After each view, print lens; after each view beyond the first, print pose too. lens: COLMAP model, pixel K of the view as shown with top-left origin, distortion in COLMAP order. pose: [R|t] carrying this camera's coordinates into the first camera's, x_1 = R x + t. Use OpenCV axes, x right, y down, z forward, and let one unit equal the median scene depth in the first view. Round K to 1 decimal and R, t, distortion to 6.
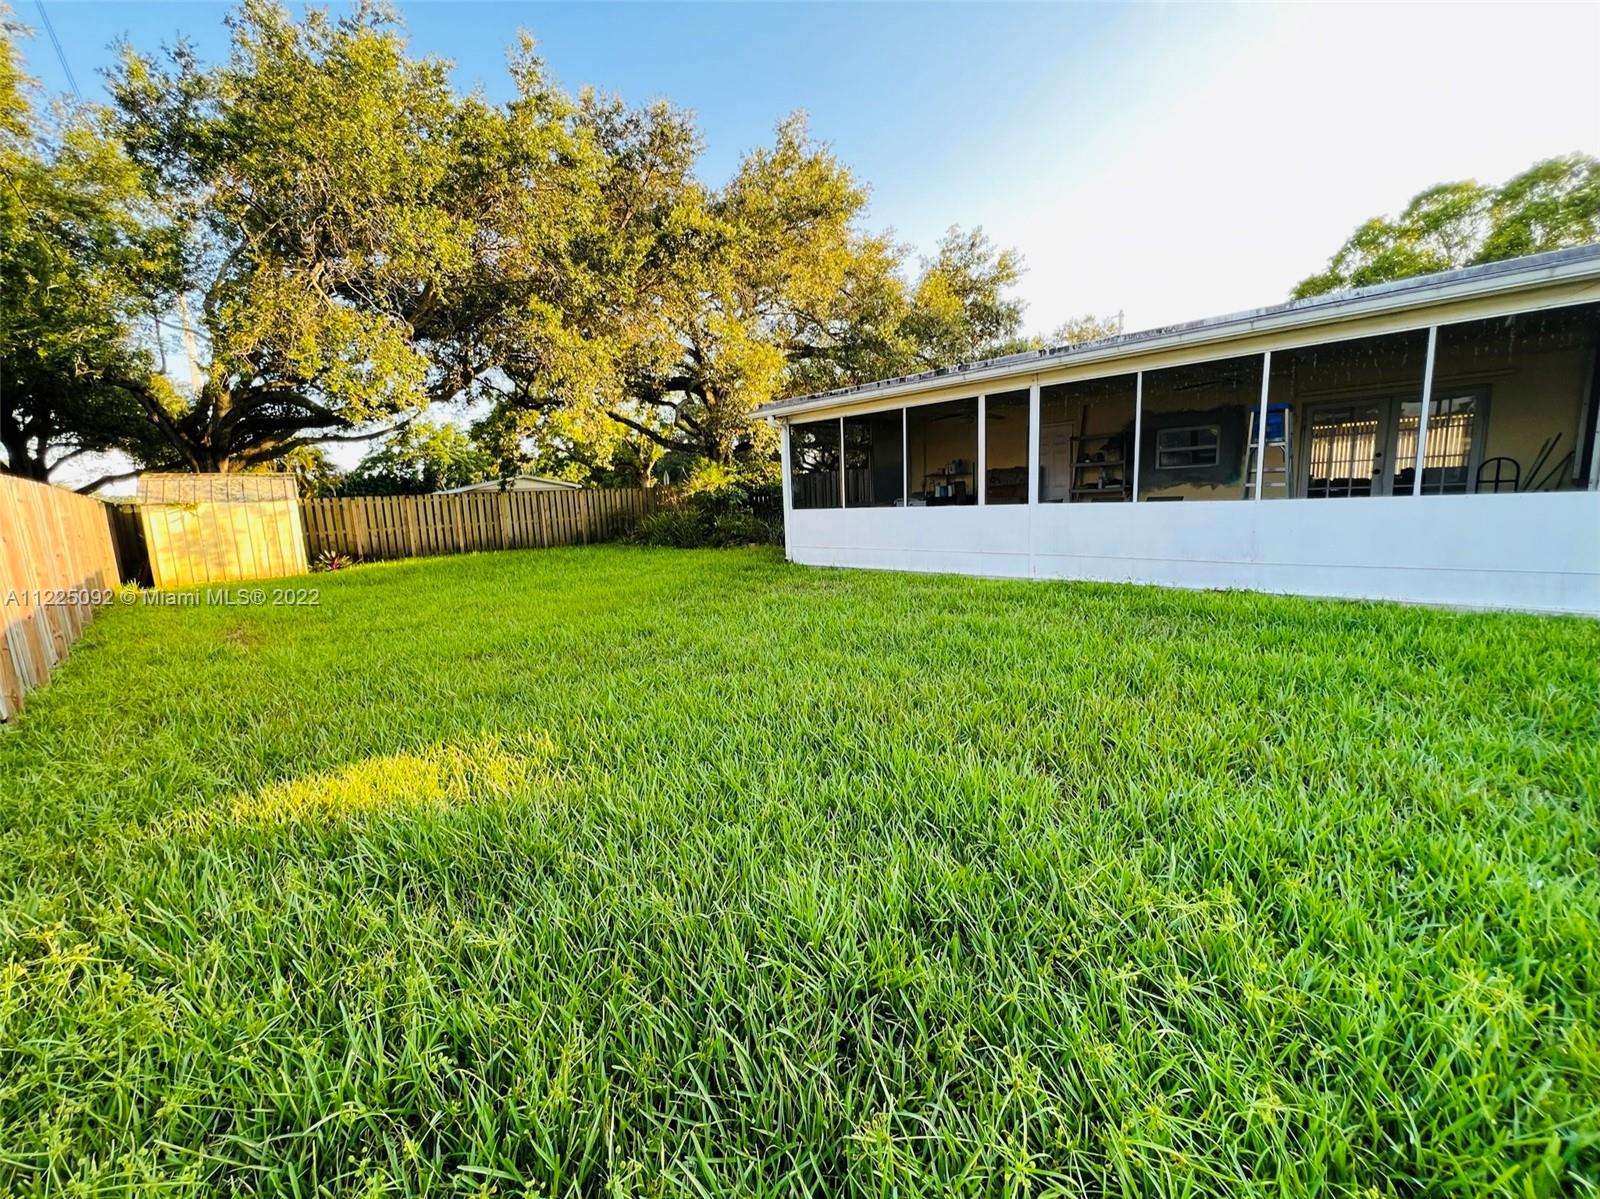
lens RADIAL K [[645.0, 0, 793.7], [0, 645.0, 599.9], [0, 0, 1]] dist [-0.001880, -0.000262]
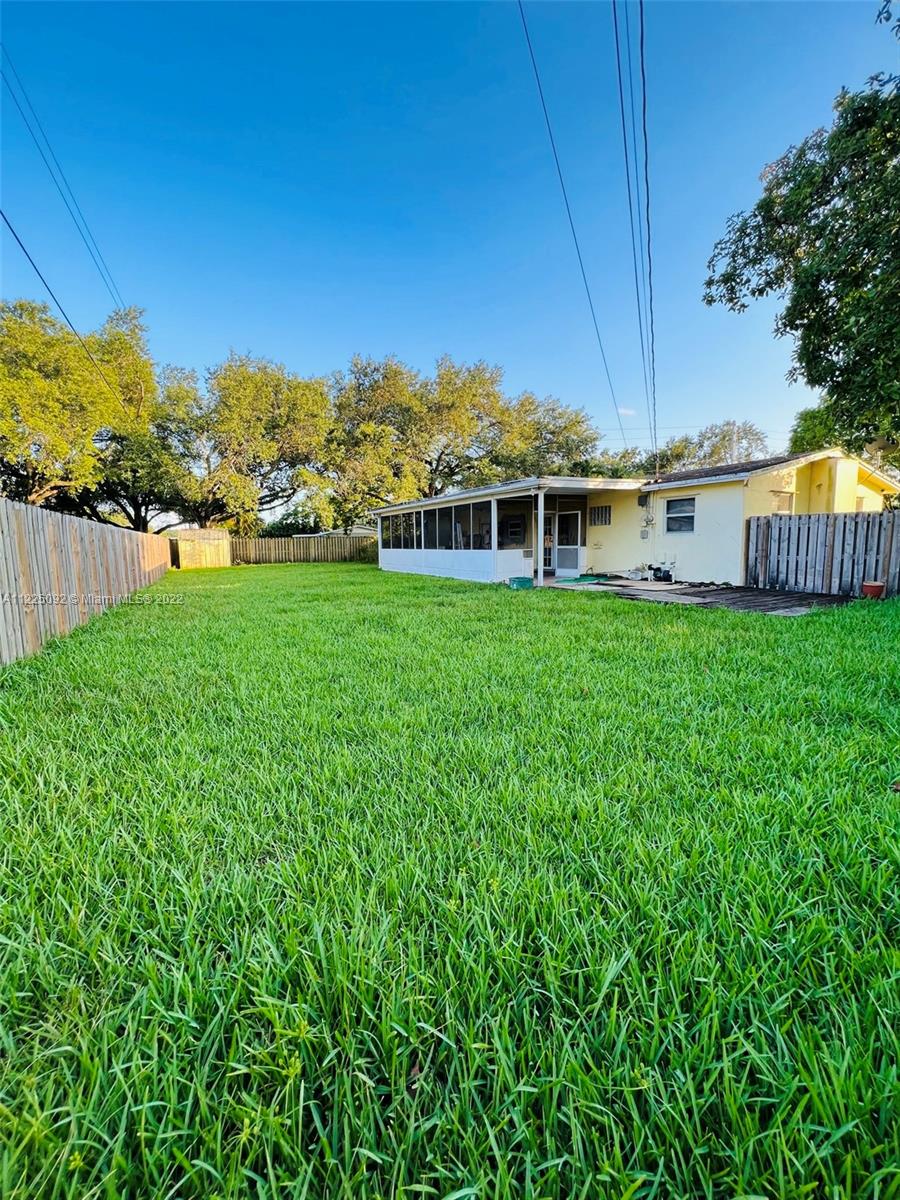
lens RADIAL K [[483.7, 0, 460.1], [0, 483.7, 600.0], [0, 0, 1]] dist [-0.001880, -0.000262]
pose [[0.963798, 0.059765, -0.259849, 0.584103], [-0.068052, 0.997417, -0.023004, 0.064522], [0.257803, 0.039854, 0.965375, -0.565600]]
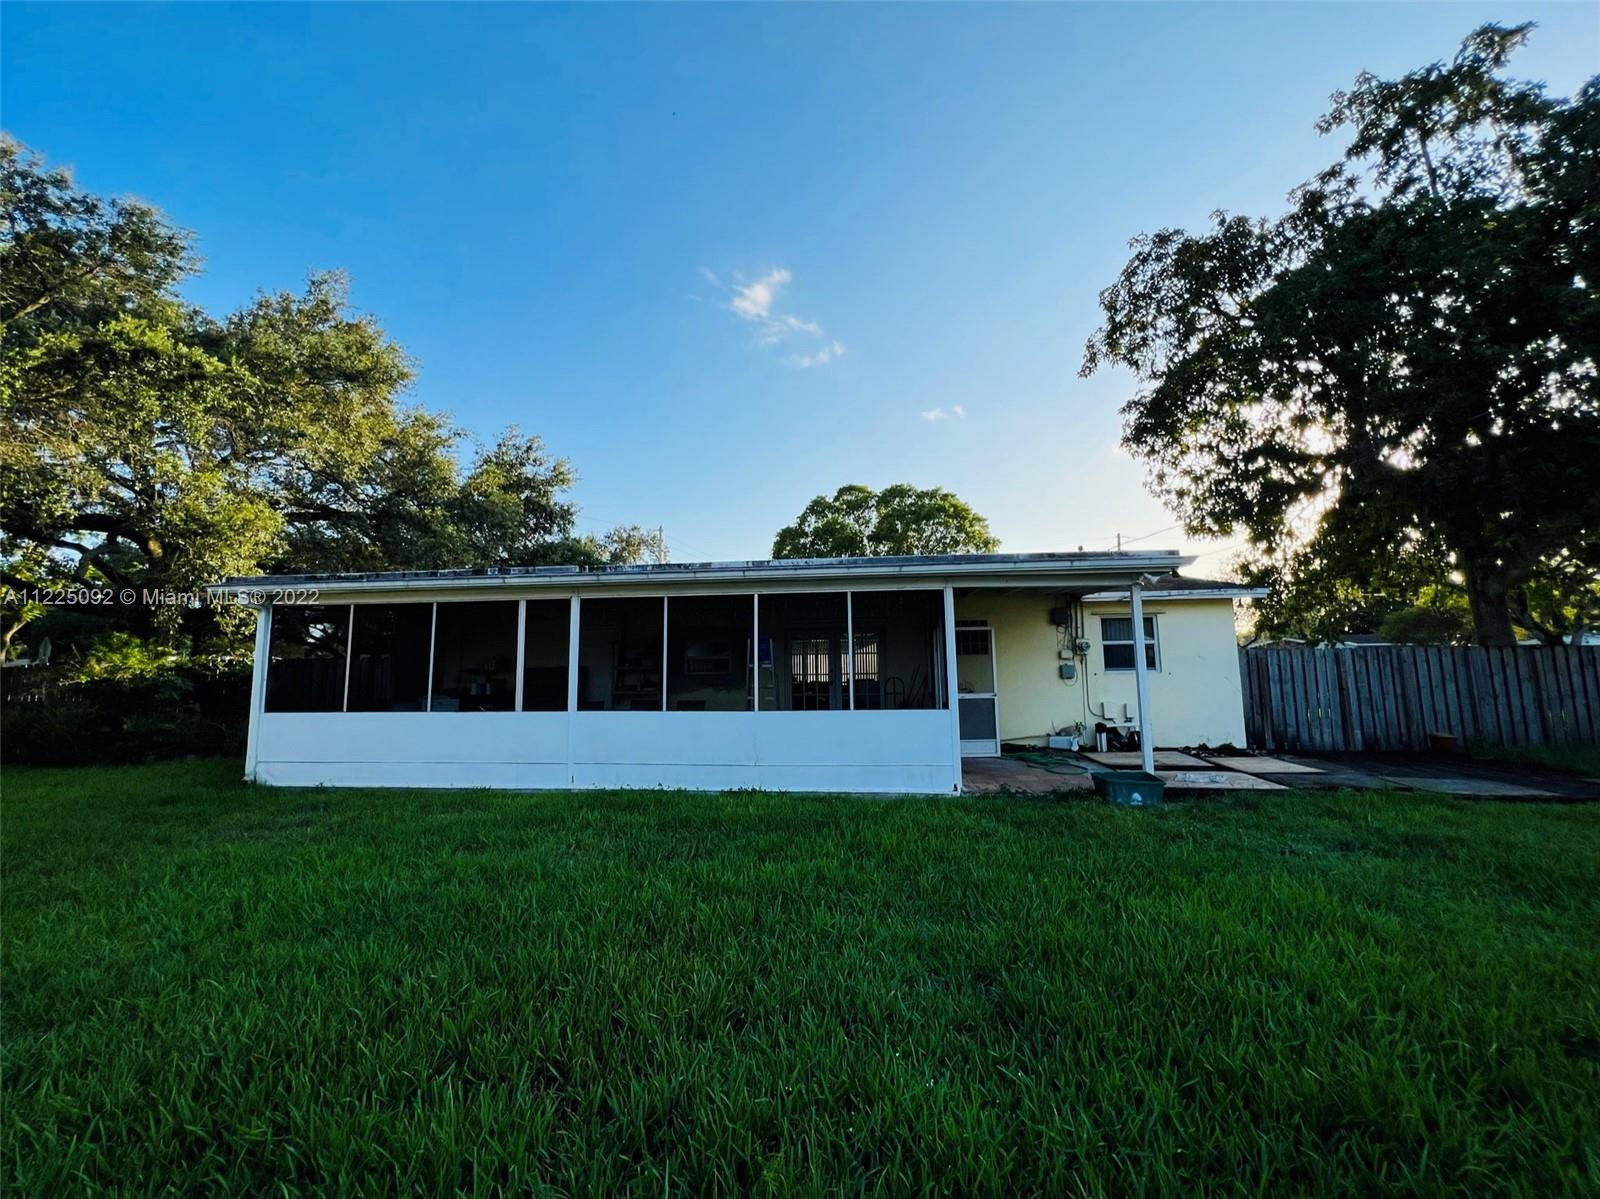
lens RADIAL K [[645.0, 0, 801.3], [0, 645.0, 593.3], [0, 0, 1]] dist [-0.001880, -0.000262]
pose [[0.783210, 0.104855, 0.612852, 0.010038], [0.077637, 0.961470, -0.263719, -0.017078], [-0.616892, 0.254127, 0.744892, -0.001742]]
